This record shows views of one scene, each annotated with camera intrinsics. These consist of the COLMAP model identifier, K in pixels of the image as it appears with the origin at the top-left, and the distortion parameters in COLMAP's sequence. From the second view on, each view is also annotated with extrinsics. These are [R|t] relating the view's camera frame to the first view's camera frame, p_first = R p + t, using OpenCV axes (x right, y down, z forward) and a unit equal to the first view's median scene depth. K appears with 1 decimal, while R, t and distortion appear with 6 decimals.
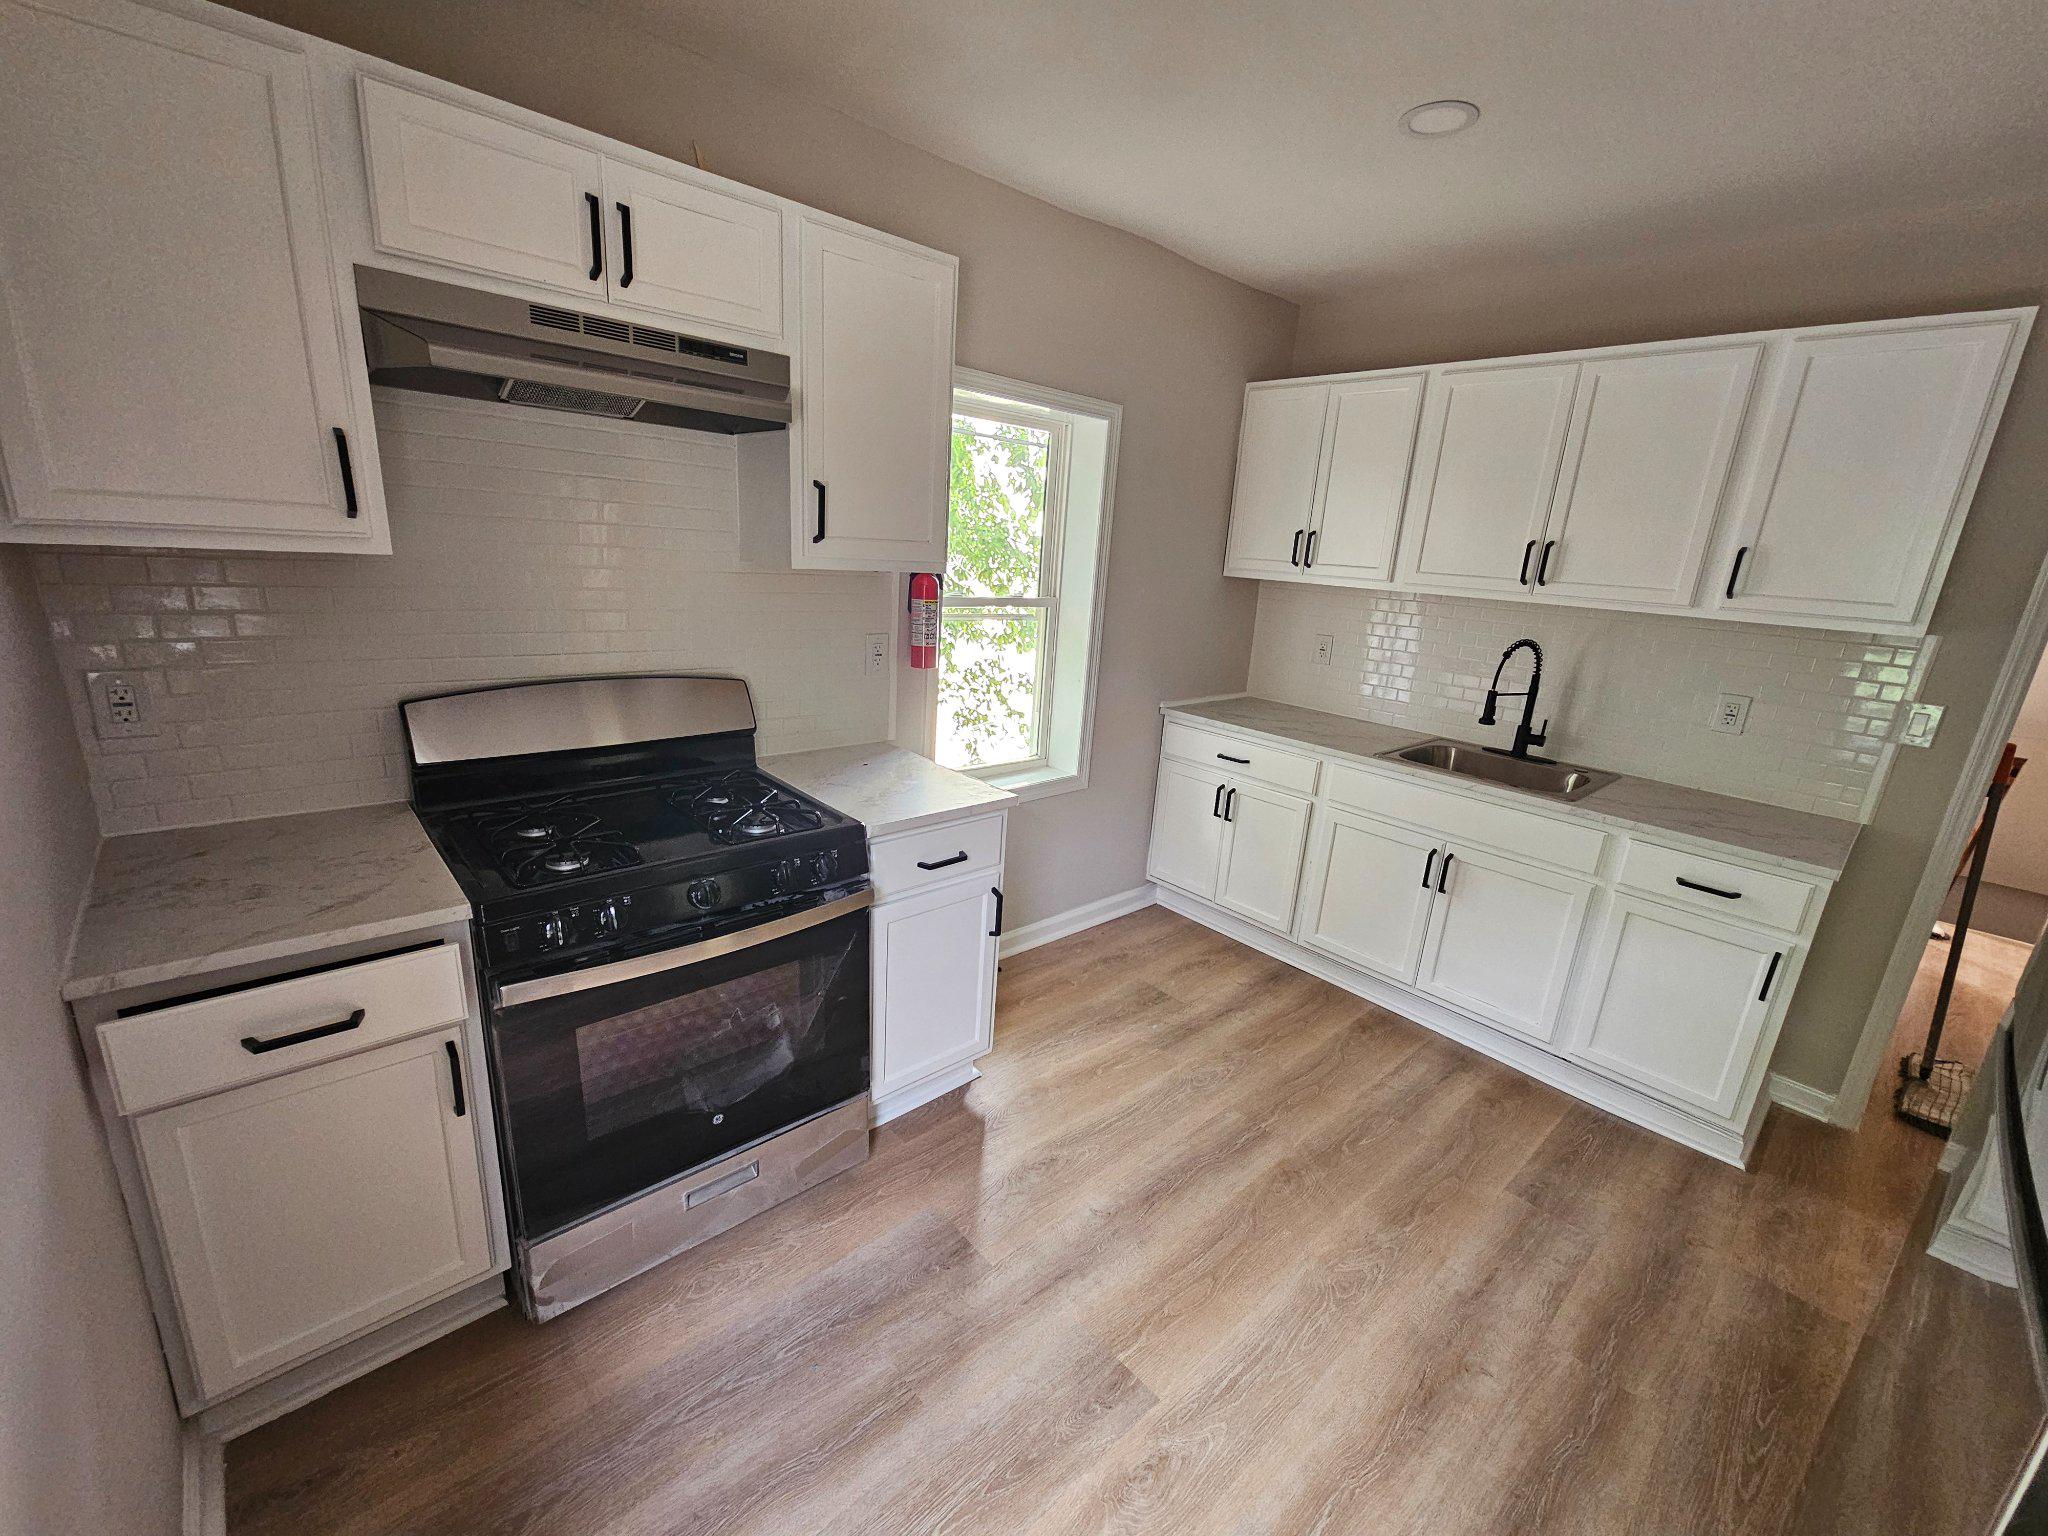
lens RADIAL K [[835.6, 0, 1032.6], [0, 835.6, 778.7], [0, 0, 1]] dist [-0.002692, 0.000245]
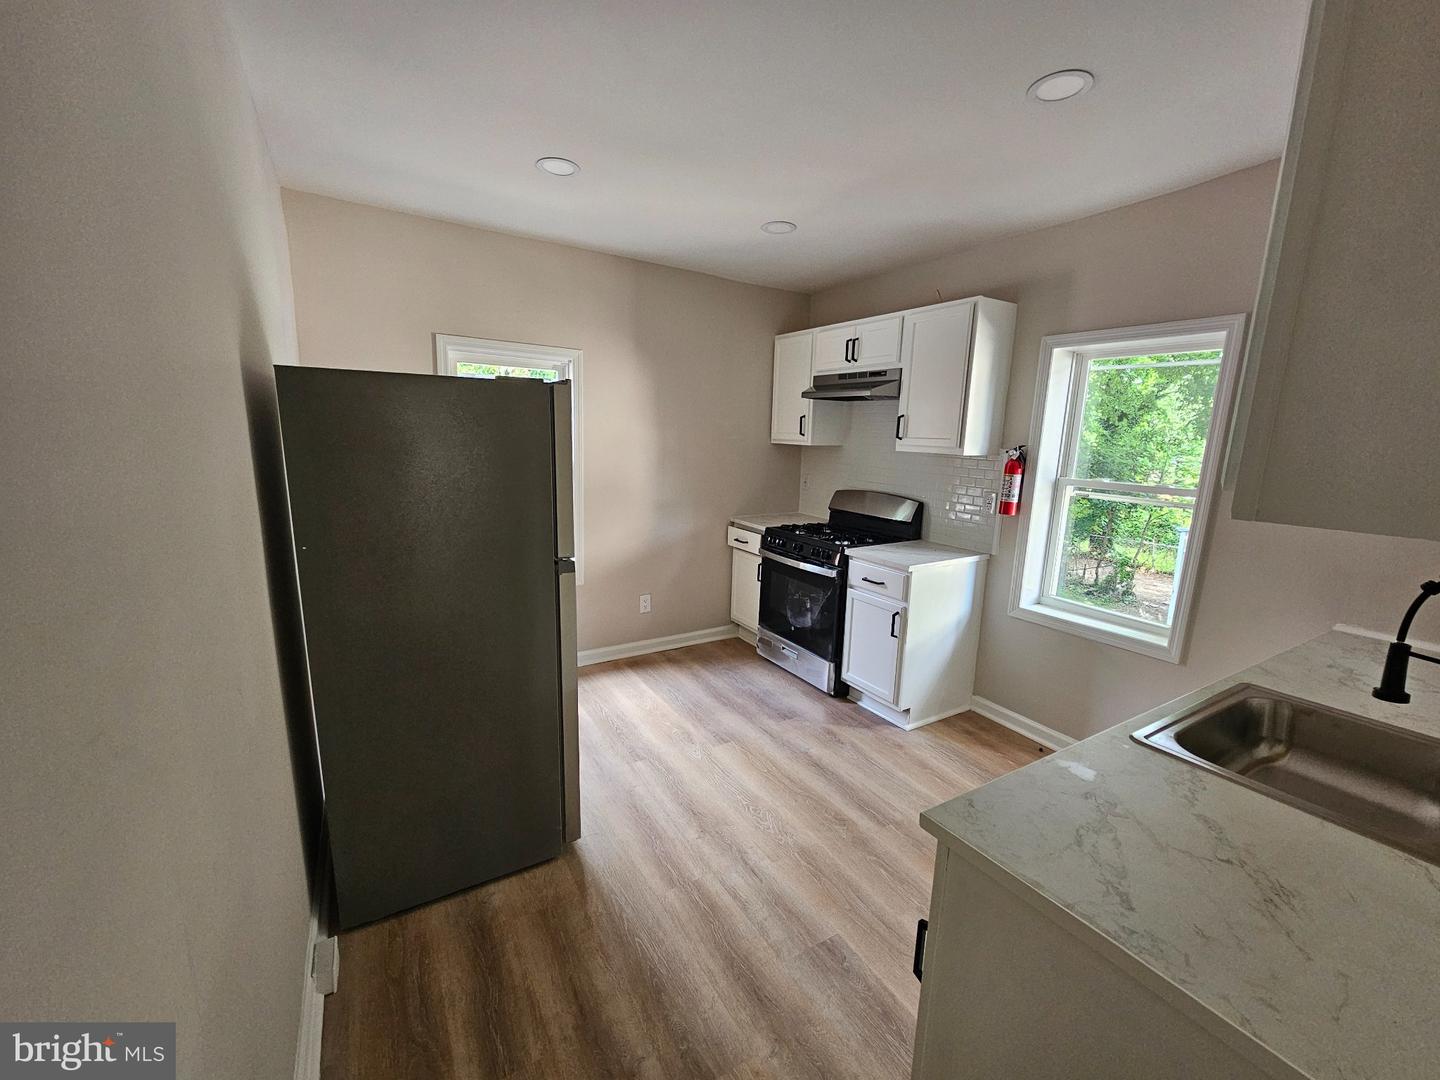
lens RADIAL K [[587.5, 0, 722.5], [0, 587.5, 540.2], [0, 0, 1]] dist [-0.002692, 0.000245]
pose [[-0.187709, 0.114872, -0.975484, 1.642862], [-0.303467, 0.937766, 0.168825, -0.159590], [0.934170, 0.327717, -0.141167, 0.944242]]
